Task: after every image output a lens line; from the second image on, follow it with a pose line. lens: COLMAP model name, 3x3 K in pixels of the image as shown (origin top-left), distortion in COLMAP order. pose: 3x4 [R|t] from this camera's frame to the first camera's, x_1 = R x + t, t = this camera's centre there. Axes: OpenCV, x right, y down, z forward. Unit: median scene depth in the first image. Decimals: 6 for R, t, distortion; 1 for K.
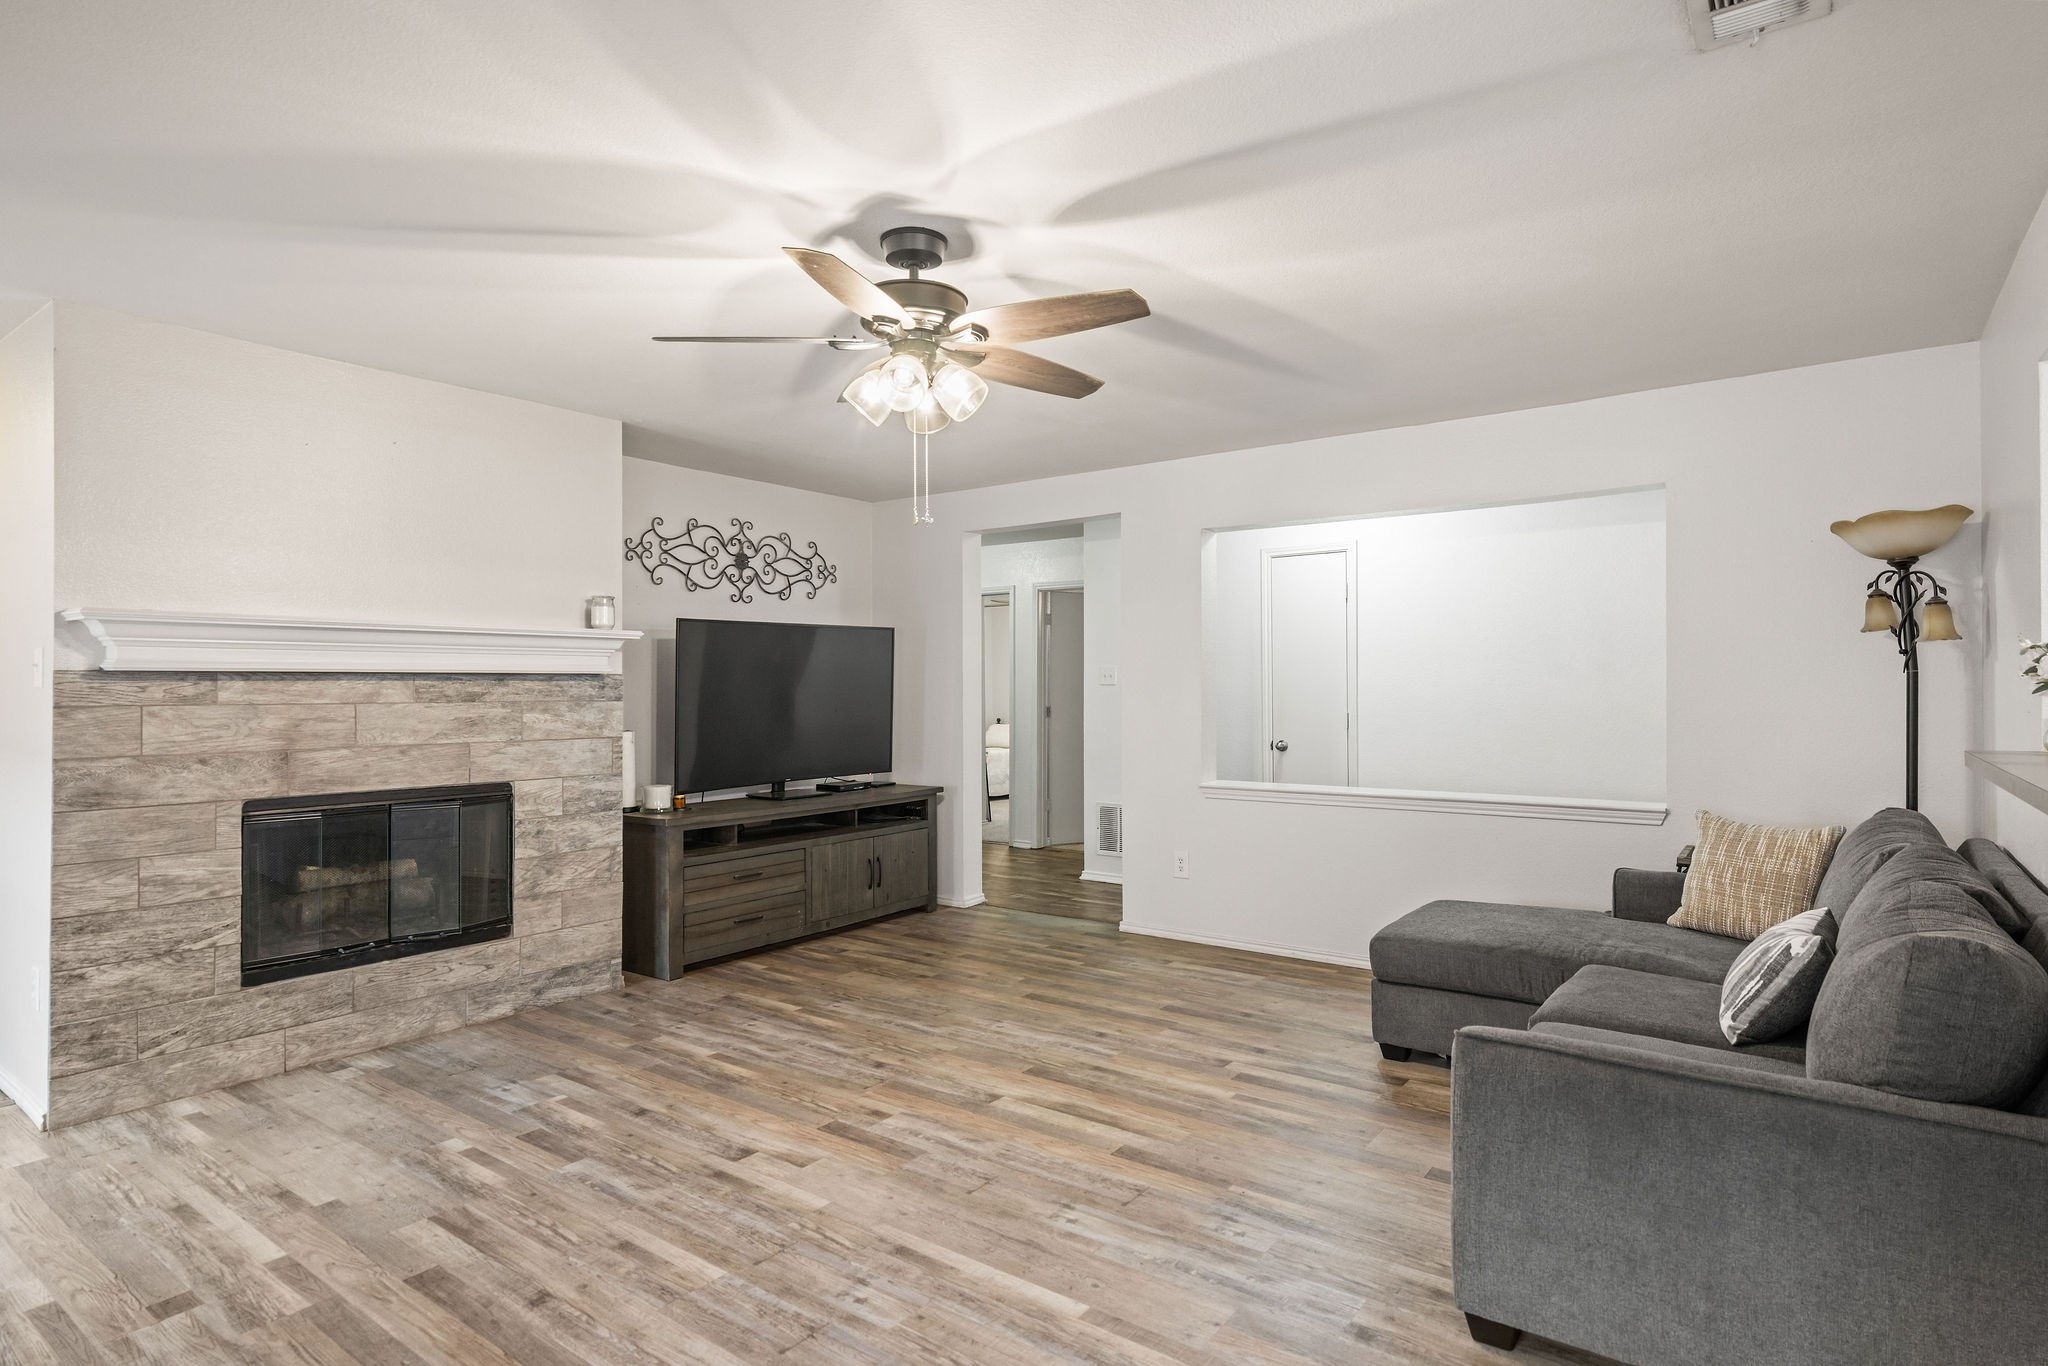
lens RADIAL K [[1078.4, 0, 1023.7], [0, 1078.4, 679.1], [0, 0, 1]] dist [0.000246, -0.000327]
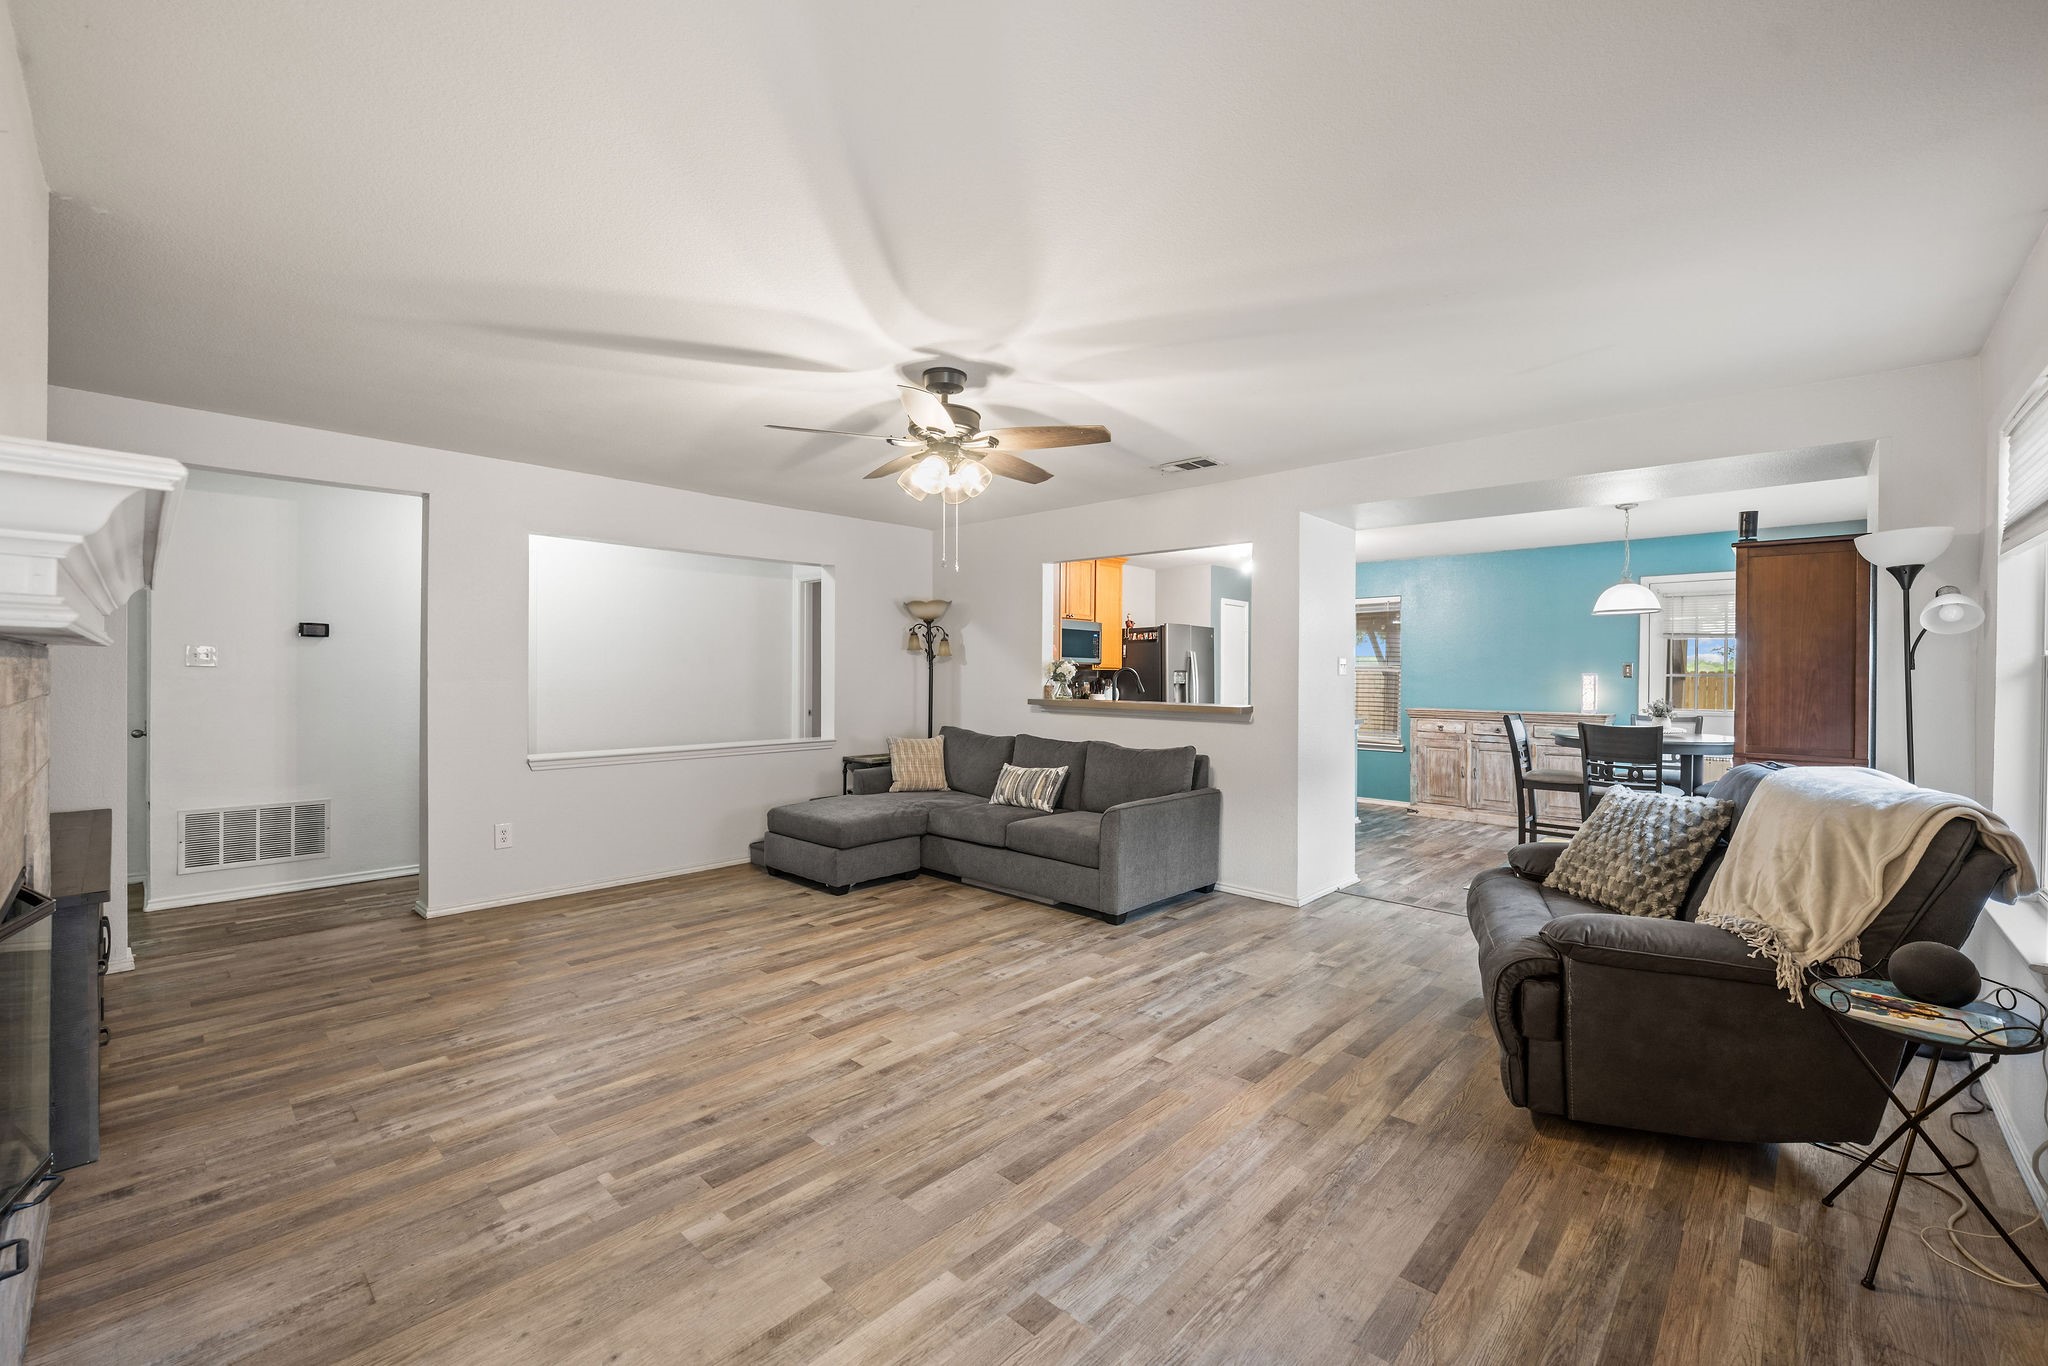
lens RADIAL K [[837.2, 0, 1031.5], [0, 837.2, 674.6], [0, 0, 1]] dist [-0.009299, -0.000355]
pose [[0.112545, 0.002617, 0.993643, -0.901594], [-0.014923, 0.999888, -0.000944, 0.003738], [-0.993535, -0.014722, 0.112572, 0.545088]]
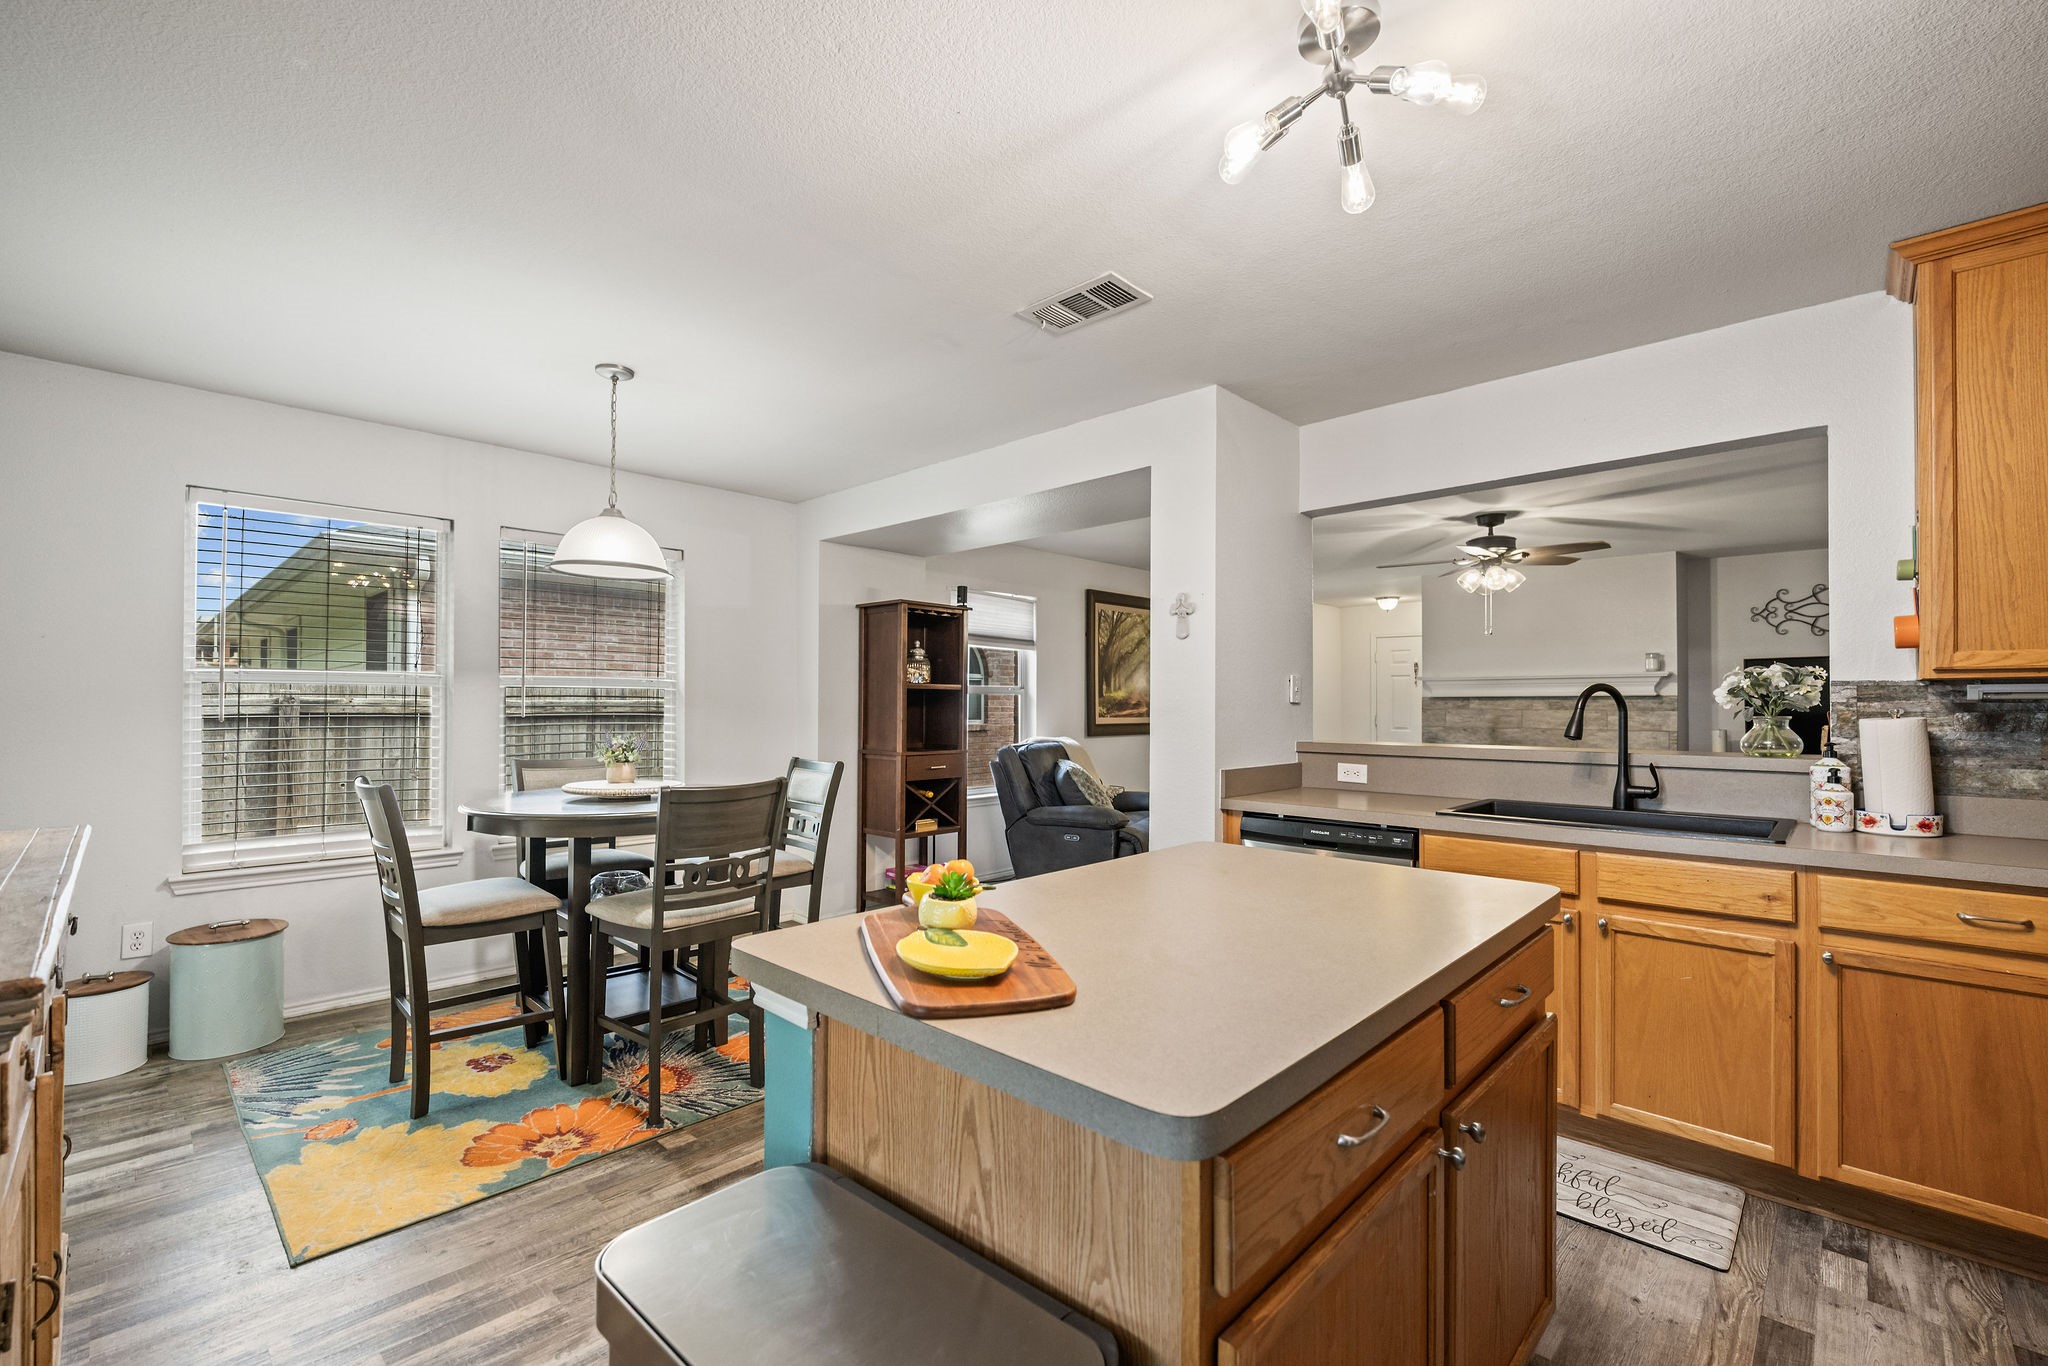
lens RADIAL K [[874.6, 0, 1016.5], [0, 874.6, 687.5], [0, 0, 1]] dist [-0.012209, -0.000274]
pose [[-0.143899, -0.015542, -0.989470, 1.430006], [0.005037, 0.999852, -0.016437, -0.000202], [0.989580, -0.007349, -0.143800, 0.176502]]
